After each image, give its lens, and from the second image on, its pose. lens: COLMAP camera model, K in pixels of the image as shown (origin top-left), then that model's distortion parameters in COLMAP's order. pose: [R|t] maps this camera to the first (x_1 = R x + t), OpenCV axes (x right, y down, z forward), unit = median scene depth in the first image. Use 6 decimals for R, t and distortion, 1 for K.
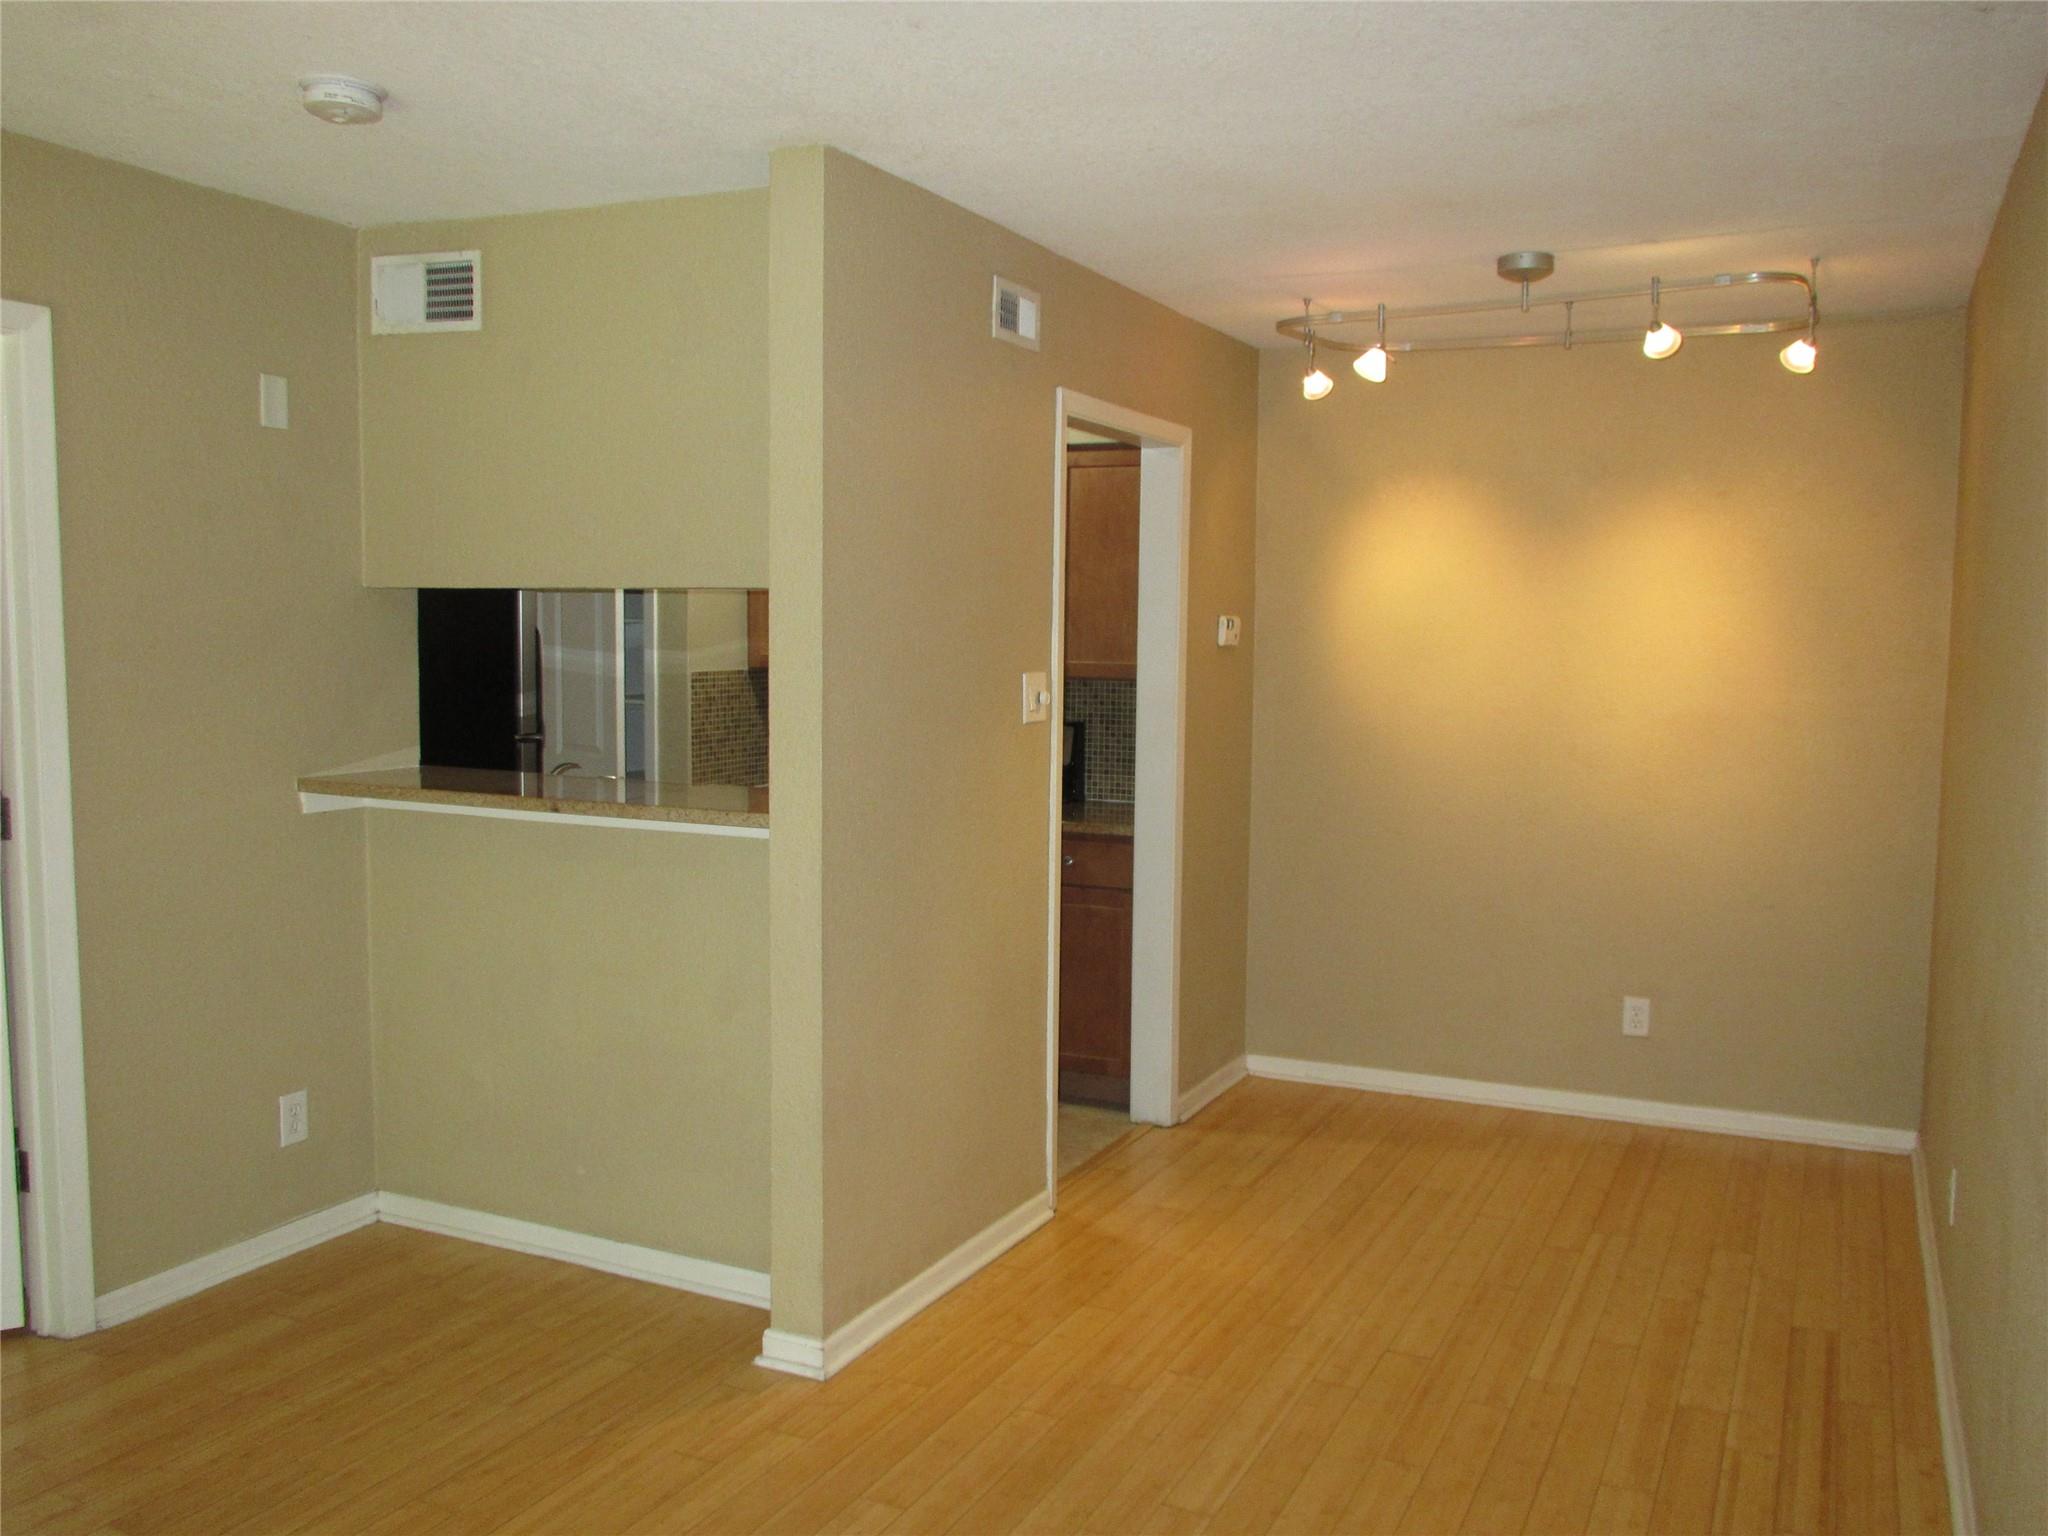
lens RADIAL K [[1668.6, 0, 1024.0], [0, 1668.6, 768.0], [0, 0, 1]] dist [-0.019486, -0.004738]
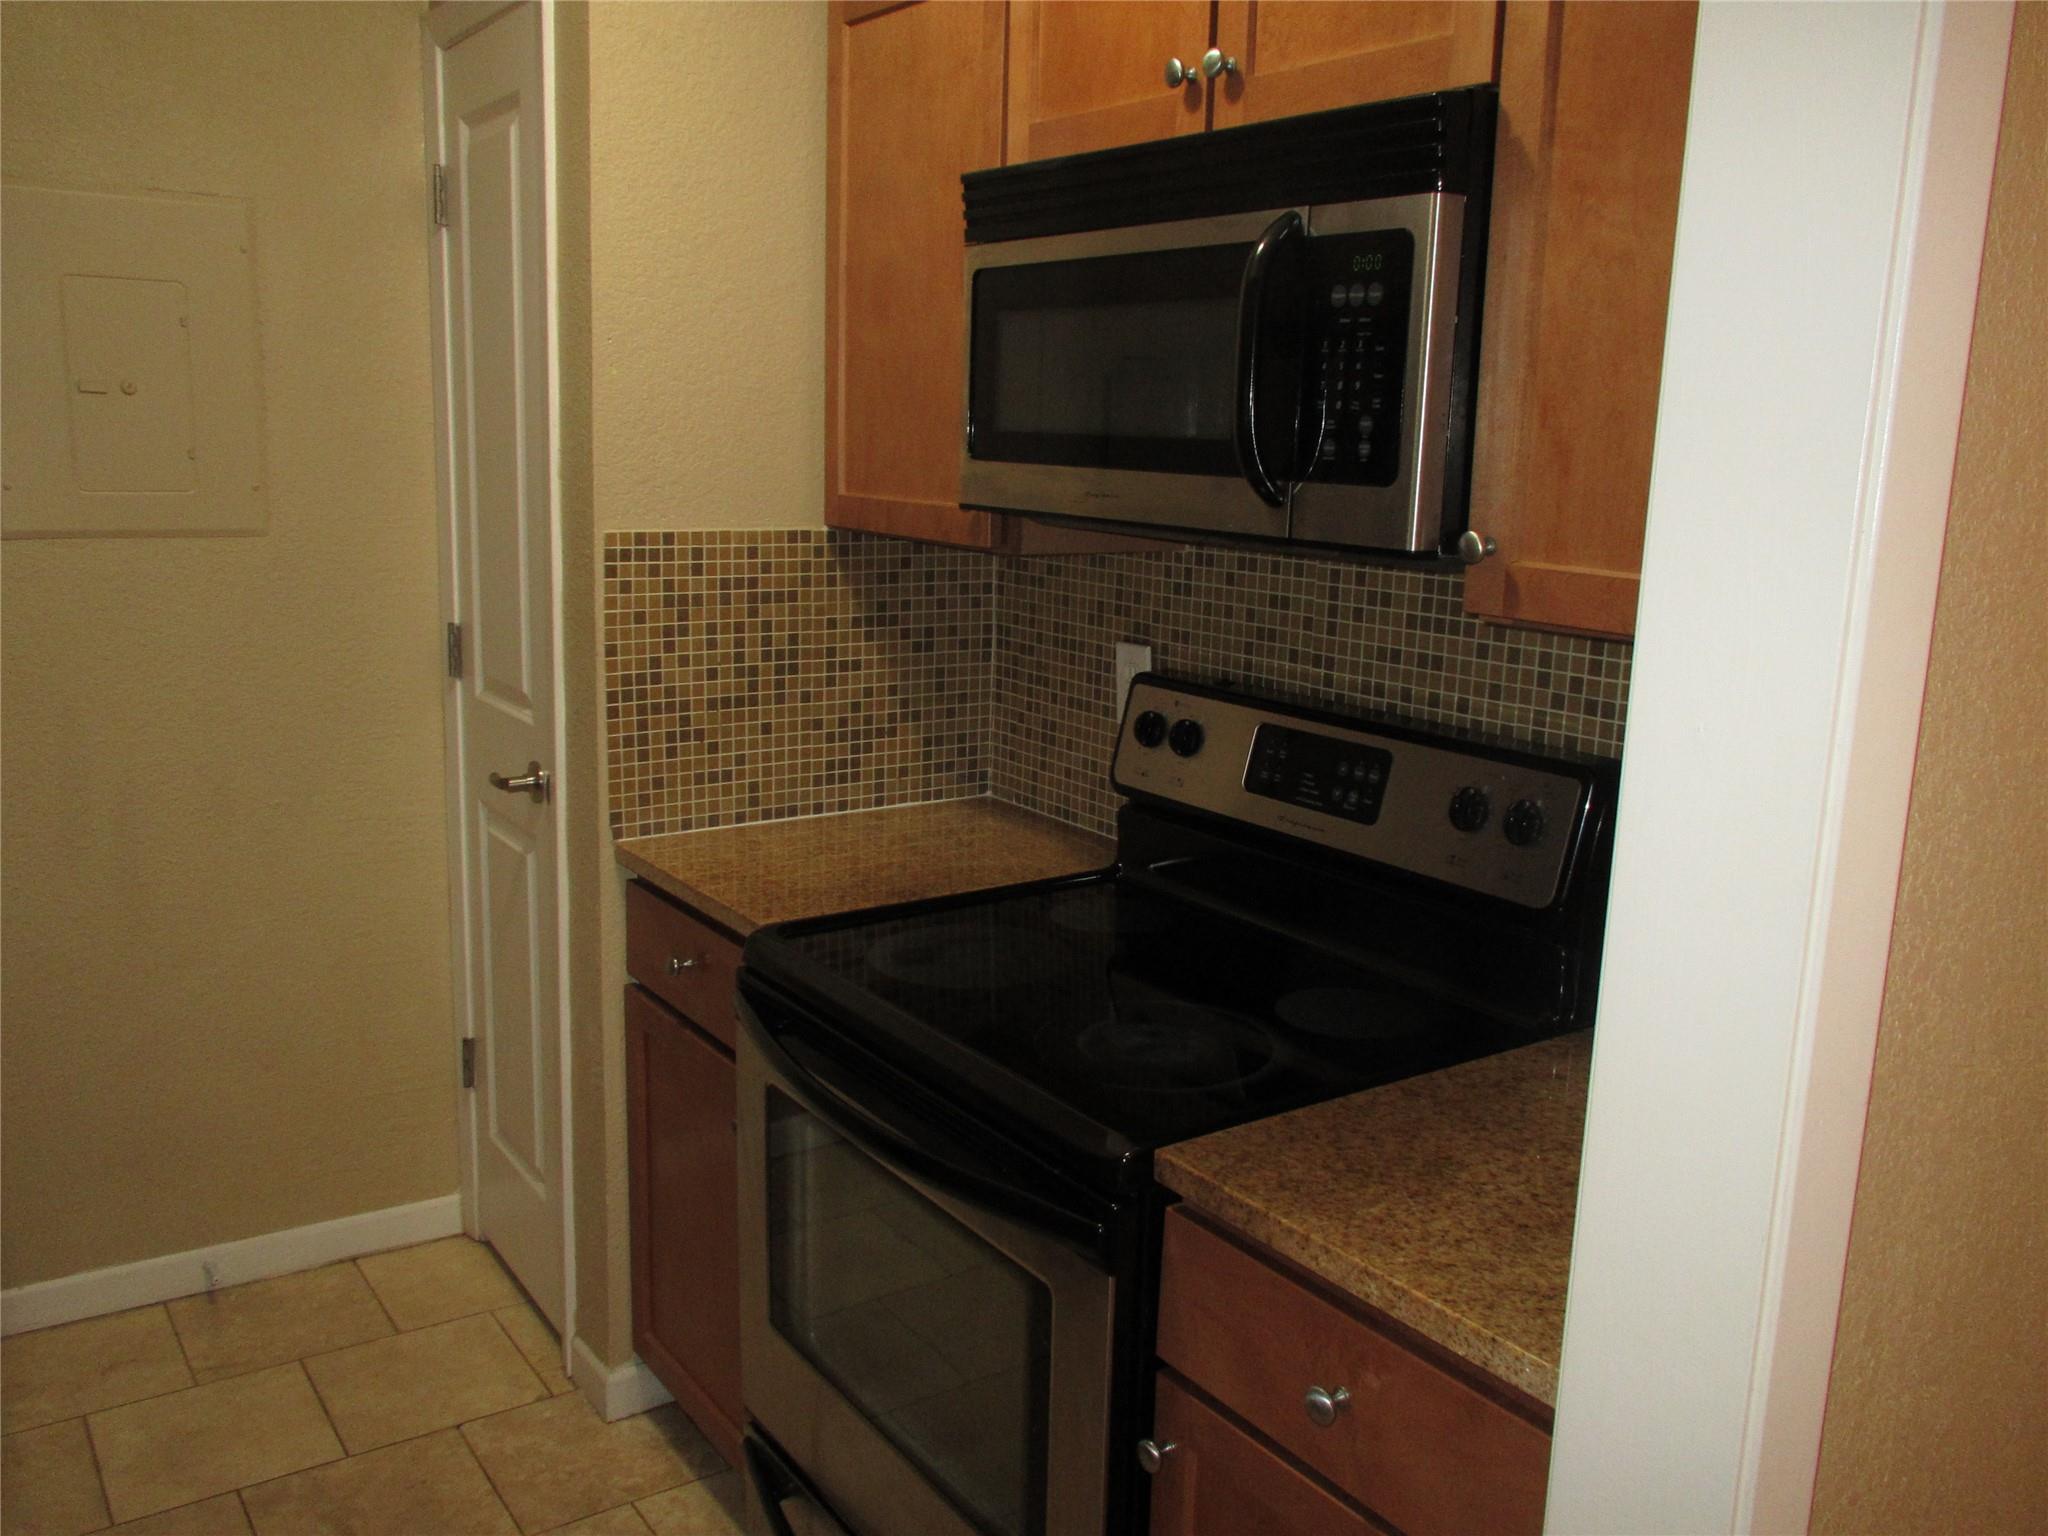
lens RADIAL K [[1717.1, 0, 1024.0], [0, 1717.1, 768.0], [0, 0, 1]] dist [-0.008627, 0.001220]
pose [[0.865391, 0.110151, -0.488840, 0.111063], [-0.061882, 0.991565, 0.113881, -0.065866], [0.497261, -0.068302, 0.864908, 0.825588]]
